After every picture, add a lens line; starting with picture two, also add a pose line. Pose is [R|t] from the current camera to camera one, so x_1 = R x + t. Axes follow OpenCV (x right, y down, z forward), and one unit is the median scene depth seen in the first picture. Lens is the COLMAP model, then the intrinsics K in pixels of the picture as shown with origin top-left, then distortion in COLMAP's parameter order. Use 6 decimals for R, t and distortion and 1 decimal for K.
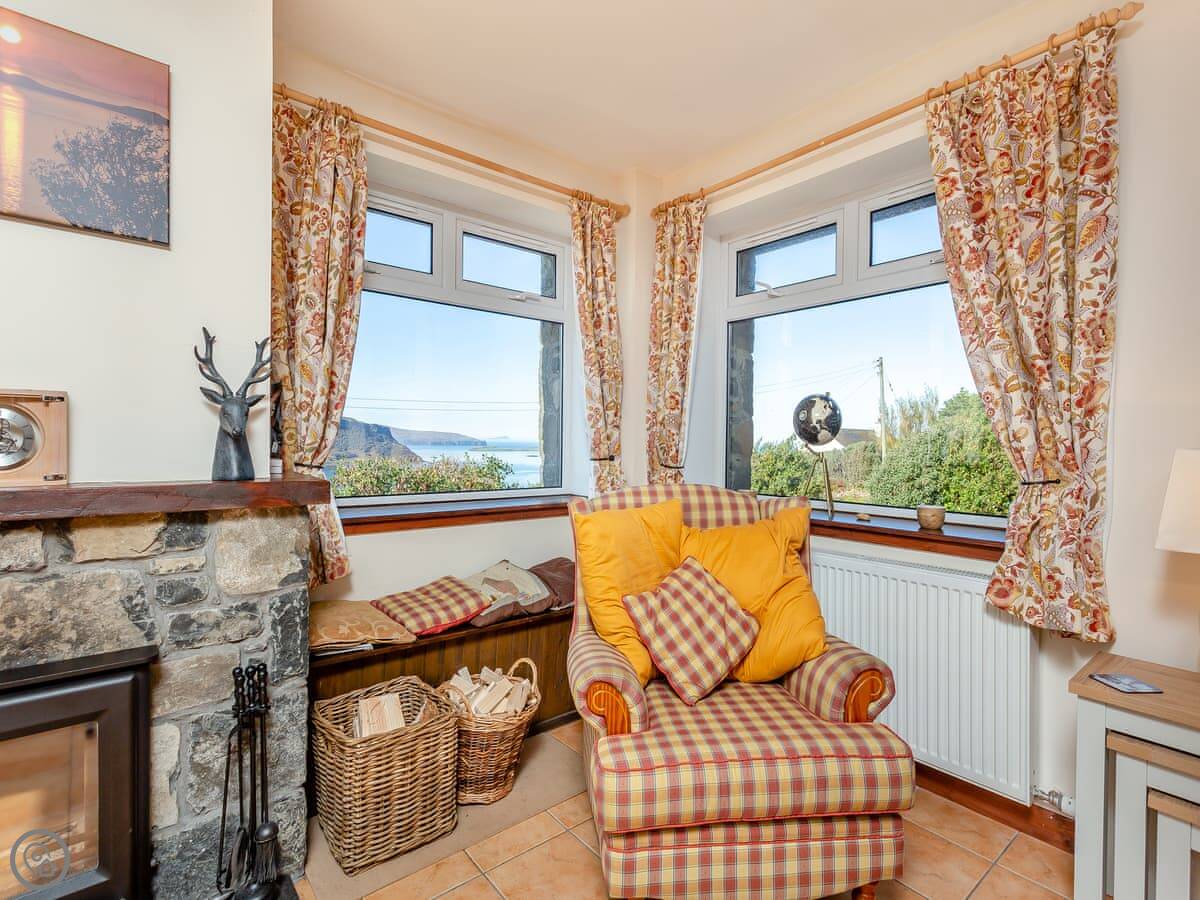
lens RADIAL K [[588.7, 0, 614.2], [0, 588.7, 451.1], [0, 0, 1]] dist [-0.000327, -0.000033]
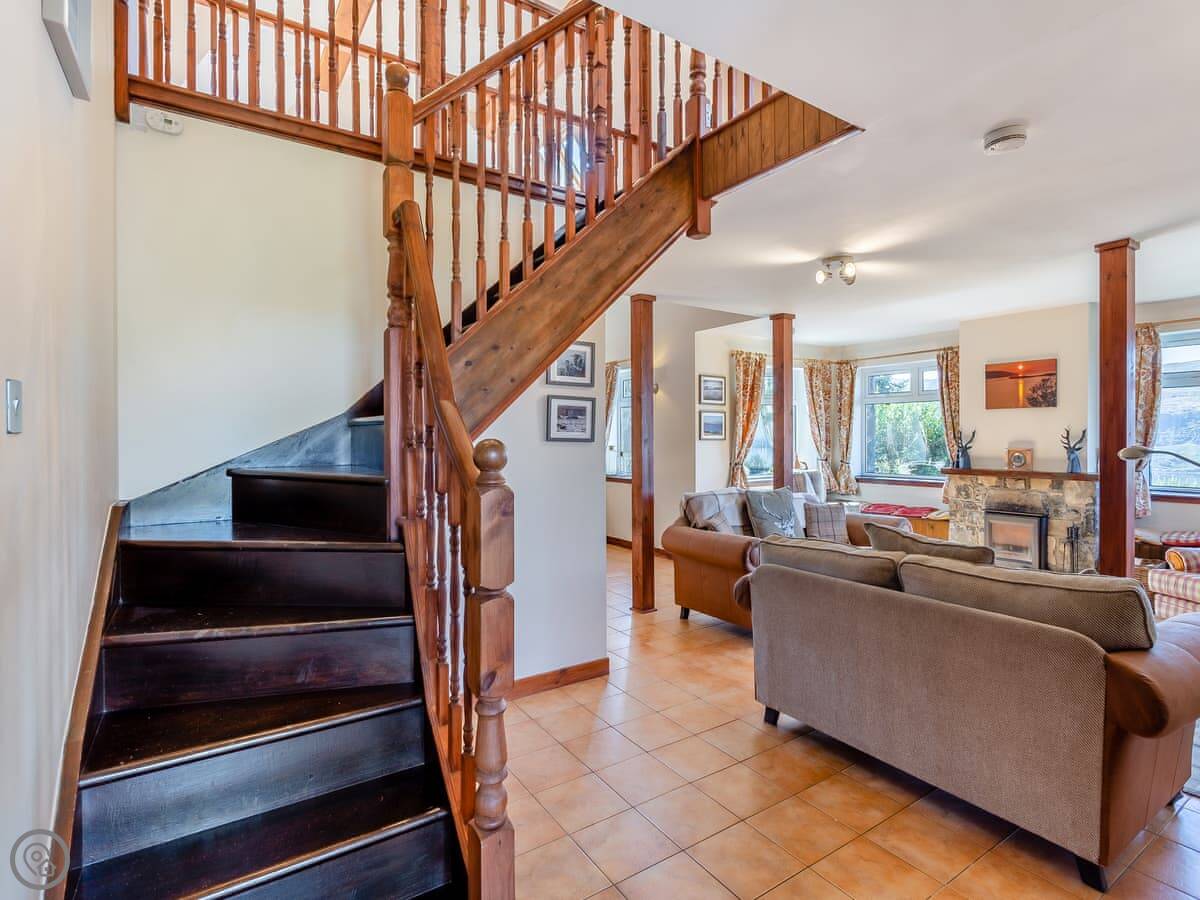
lens RADIAL K [[580.5, 0, 595.0], [0, 580.5, 441.6], [0, 0, 1]] dist [0.001243, 0.000713]
pose [[-0.141790, -0.003962, -0.989889, 2.213568], [-0.009983, 0.999947, -0.002572, -0.067098], [0.989846, 0.009517, -0.141822, -0.907034]]
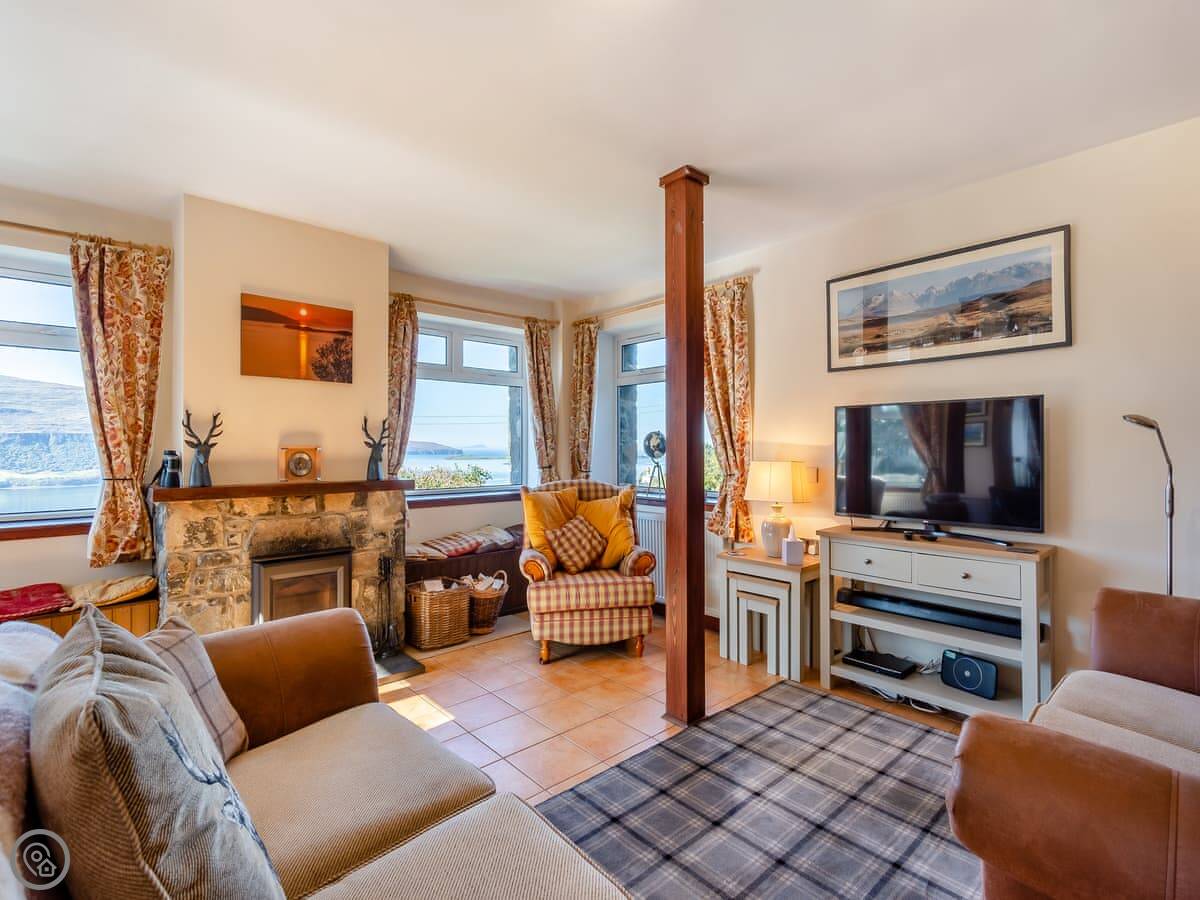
lens RADIAL K [[580.5, 0, 595.0], [0, 580.5, 441.6], [0, 0, 1]] dist [0.001243, 0.000713]
pose [[0.999833, -0.015267, 0.010041, 0.152920], [0.015535, 0.999511, -0.027122, -0.019223], [-0.009622, 0.027274, 0.999582, -0.969443]]
